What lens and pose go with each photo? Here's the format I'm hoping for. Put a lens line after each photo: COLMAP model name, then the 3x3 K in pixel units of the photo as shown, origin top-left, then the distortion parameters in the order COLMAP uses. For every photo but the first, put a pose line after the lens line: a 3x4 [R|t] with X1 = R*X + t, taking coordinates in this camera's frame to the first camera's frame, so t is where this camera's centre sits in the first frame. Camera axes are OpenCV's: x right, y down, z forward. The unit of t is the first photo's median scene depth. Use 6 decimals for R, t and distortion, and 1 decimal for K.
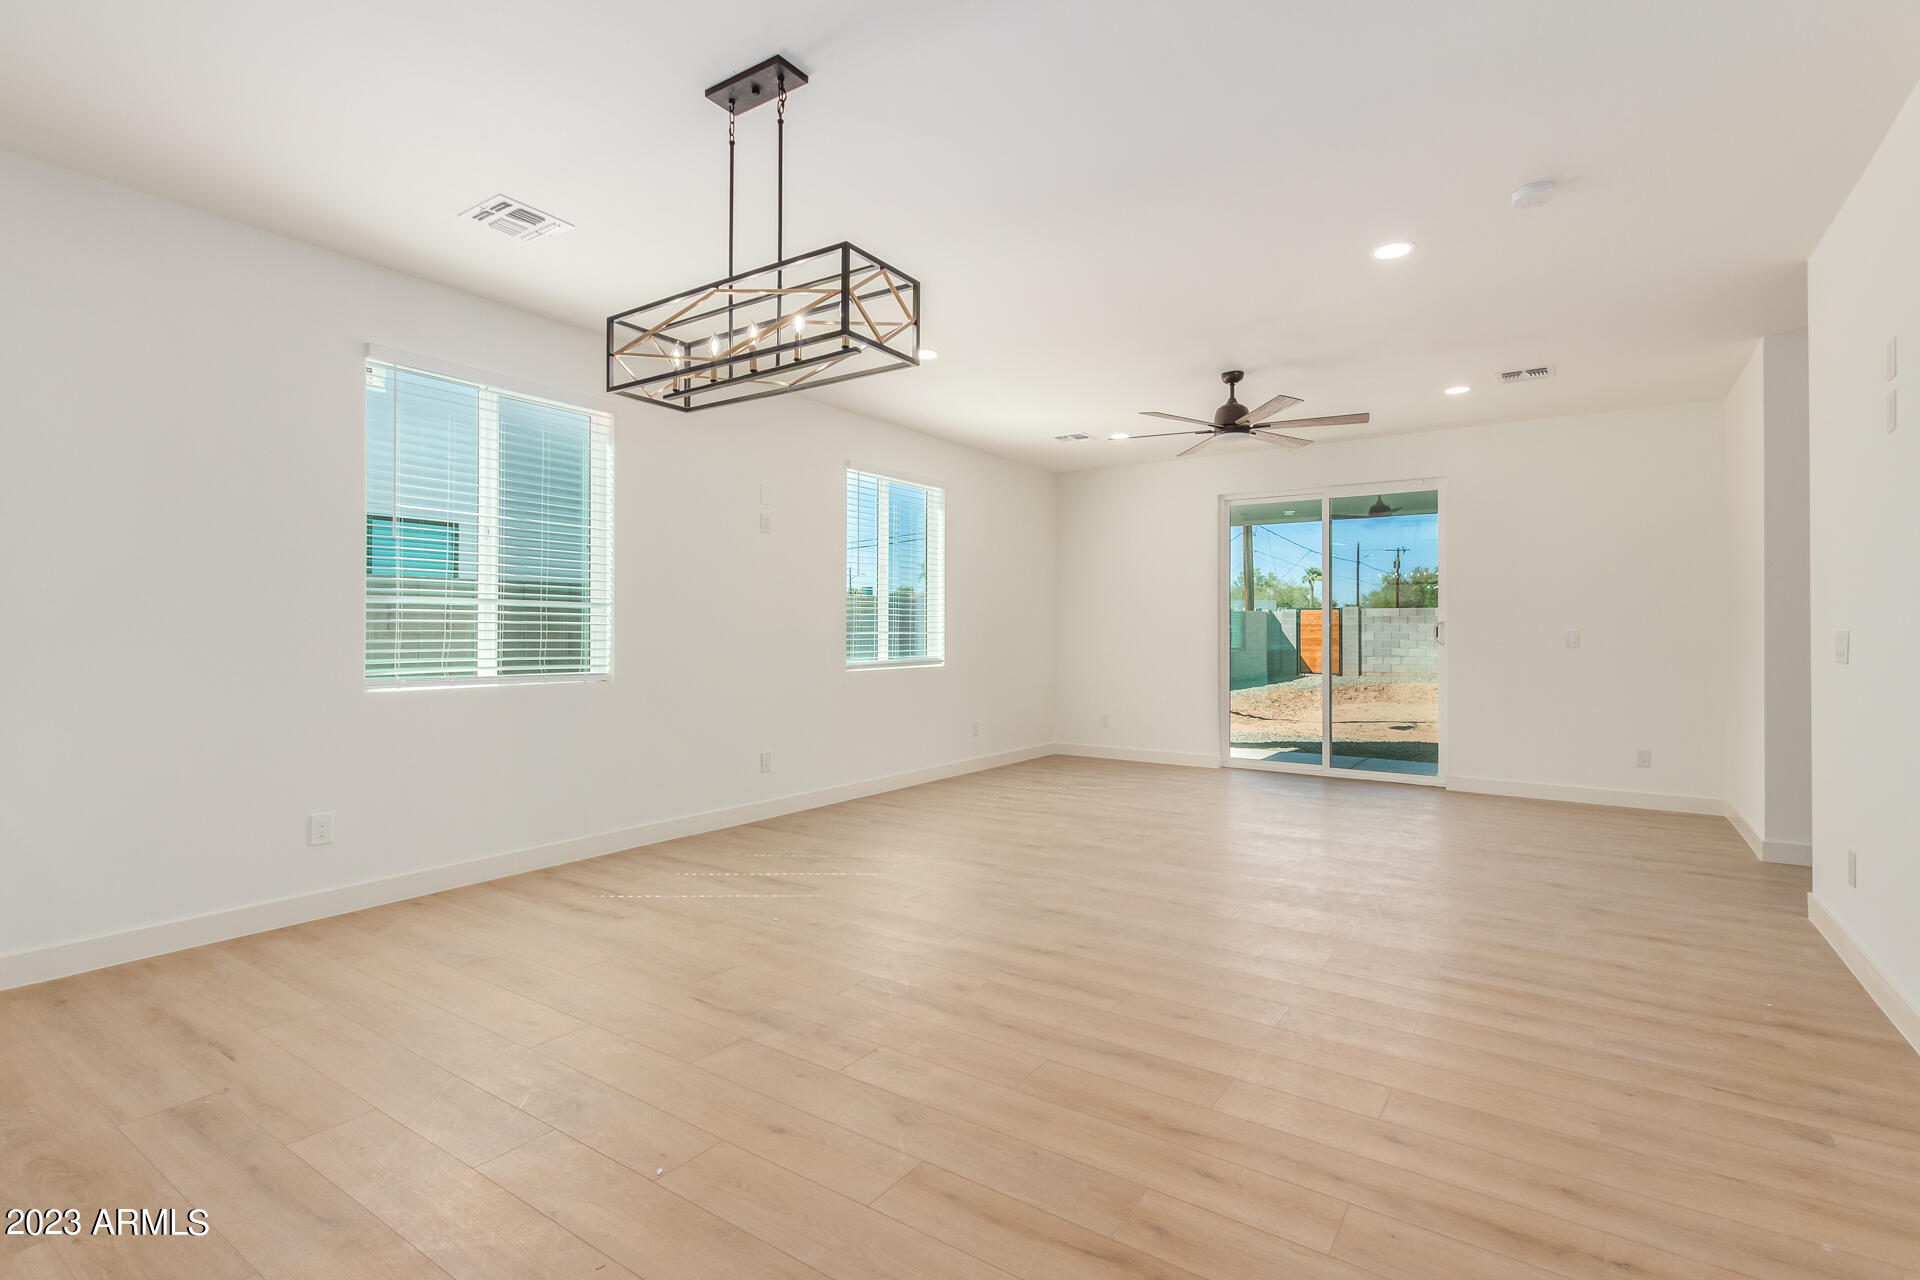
lens RADIAL K [[892.8, 0, 967.3], [0, 892.8, 628.6], [0, 0, 1]] dist [0.000301, -0.000966]
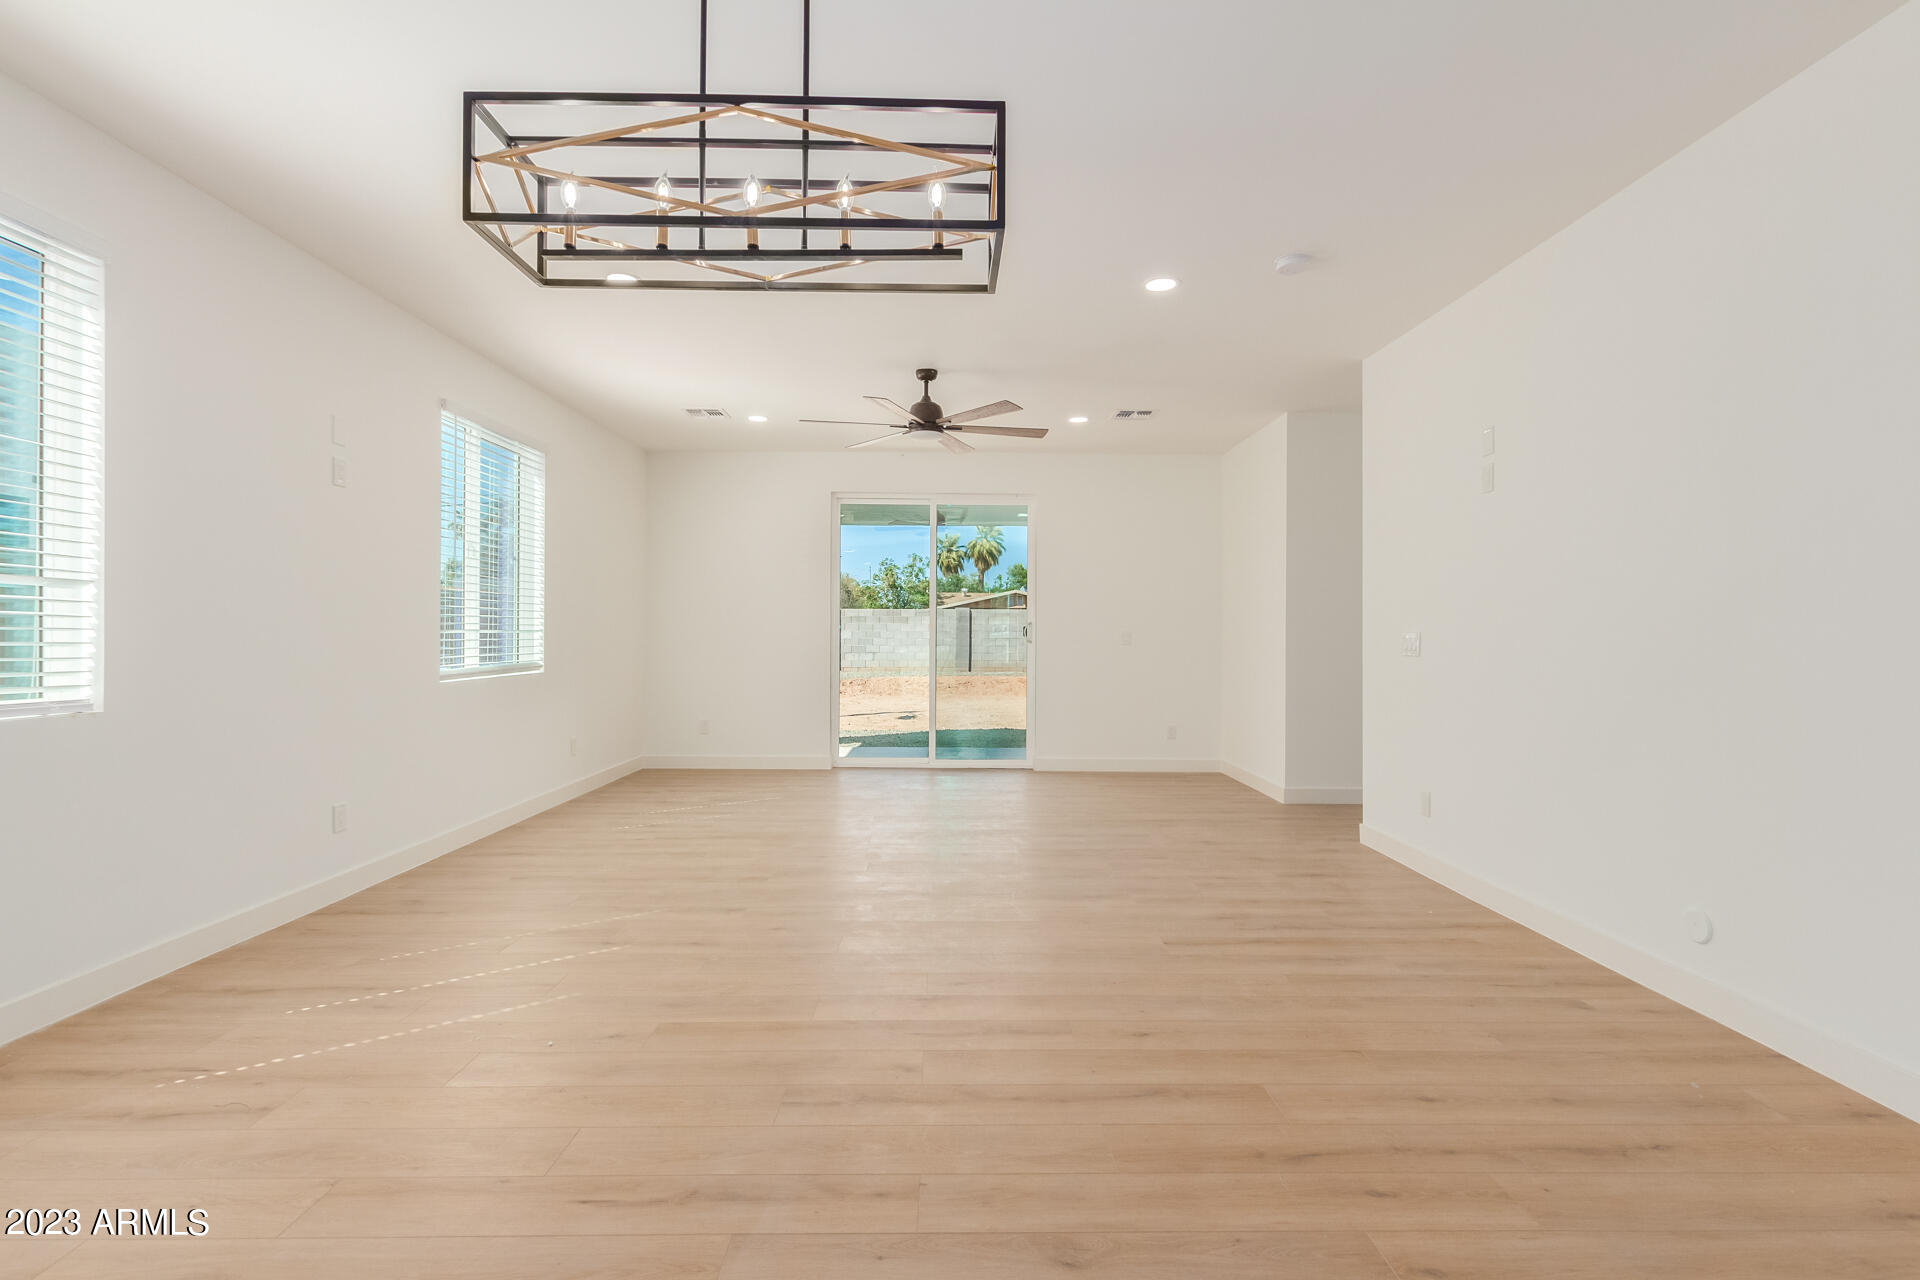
lens RADIAL K [[883.7, 0, 962.6], [0, 883.7, 633.9], [0, 0, 1]] dist [0.003651, -0.001333]
pose [[0.819725, 0.000863, 0.572757, -0.199600], [-0.005723, 0.999961, 0.006684, -0.000402], [-0.572729, -0.008757, 0.819698, 0.144605]]
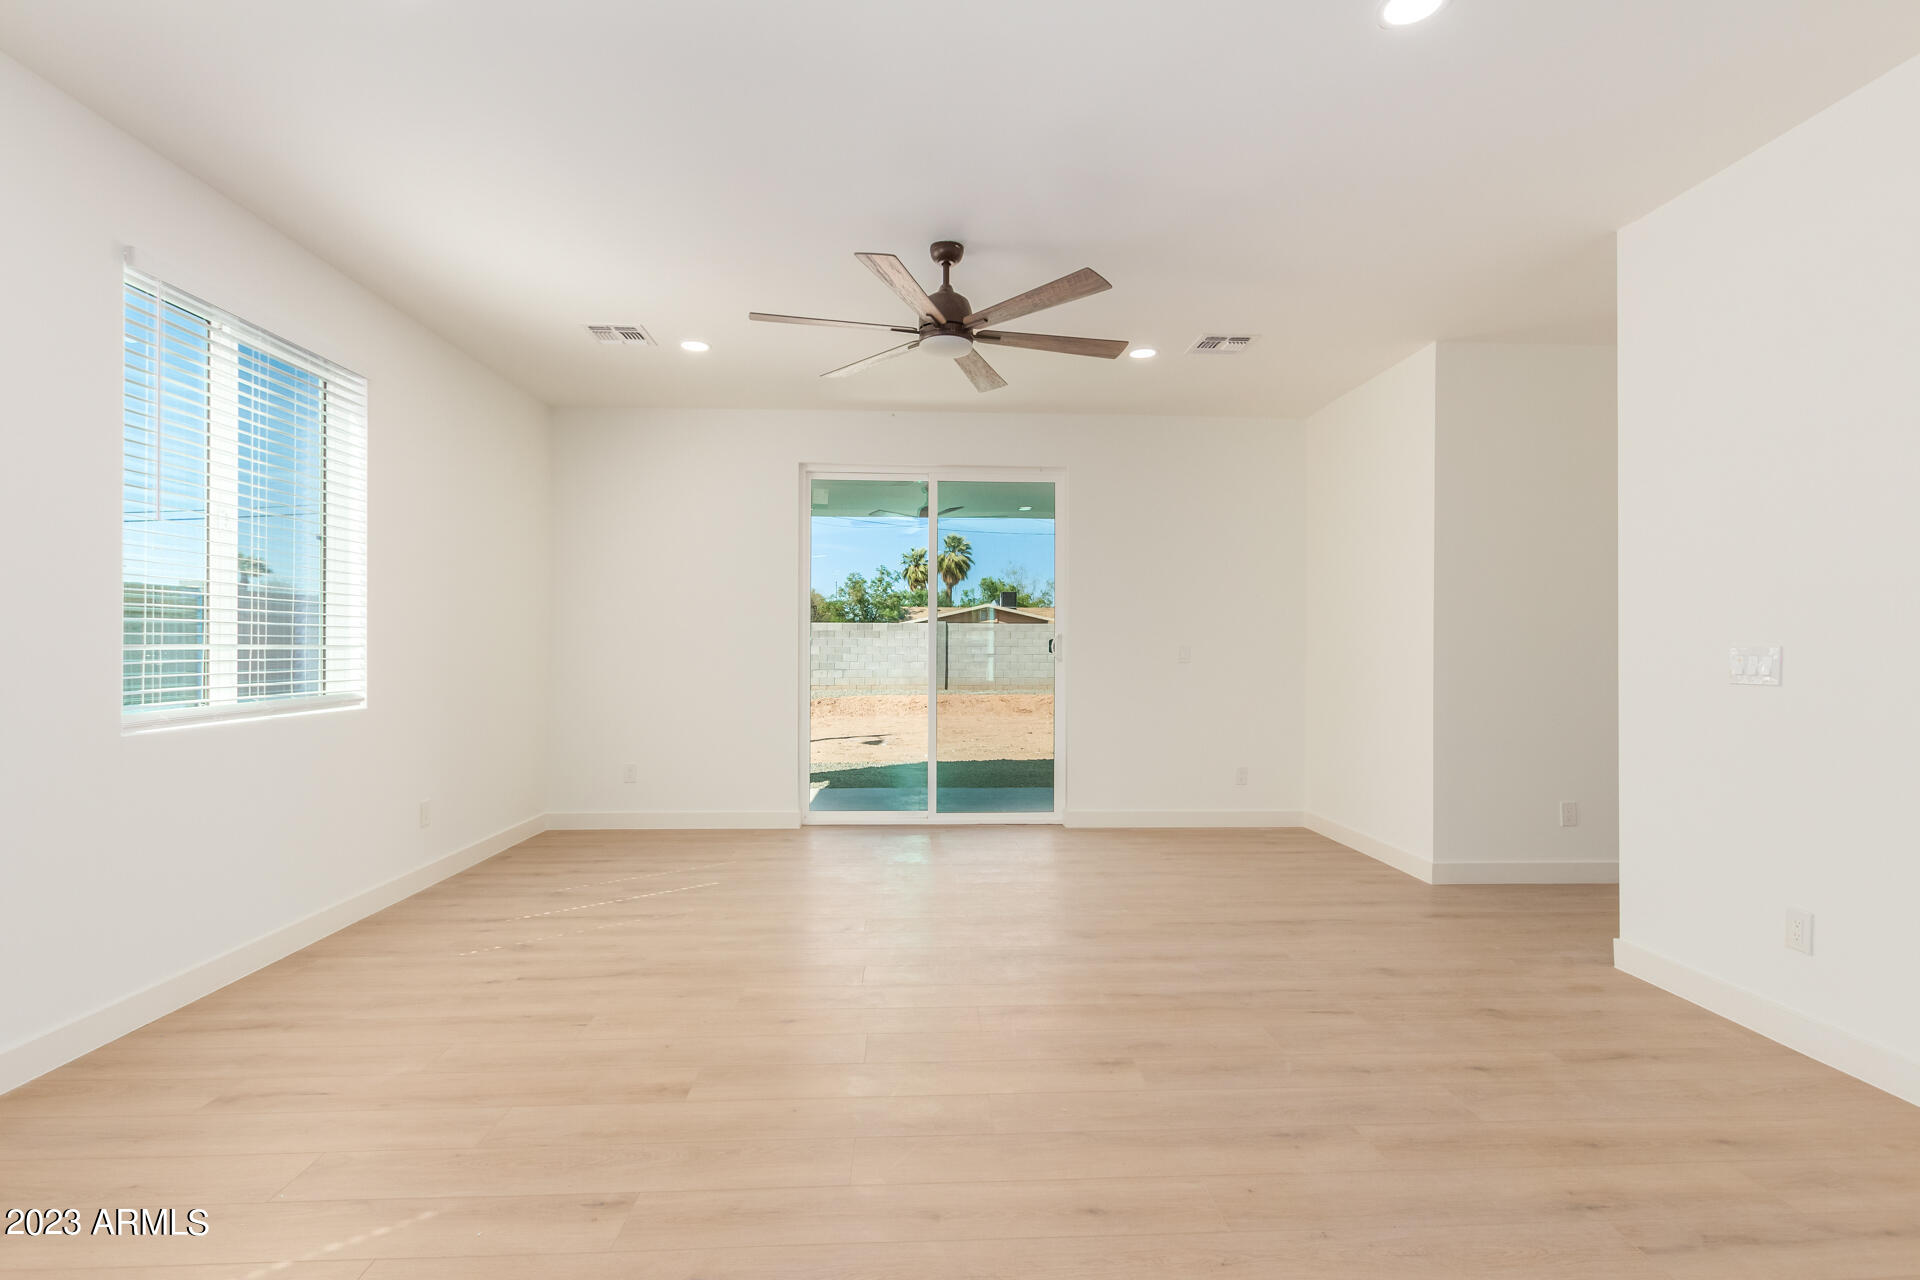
lens RADIAL K [[877.1, 0, 955.9], [0, 877.1, 647.5], [0, 0, 1]] dist [0.003813, 0.000246]
pose [[0.801180, 0.000057, 0.598423, -0.067302], [-0.003520, 0.999983, 0.004617, 0.001601], [-0.598412, -0.005806, 0.801167, 0.415294]]
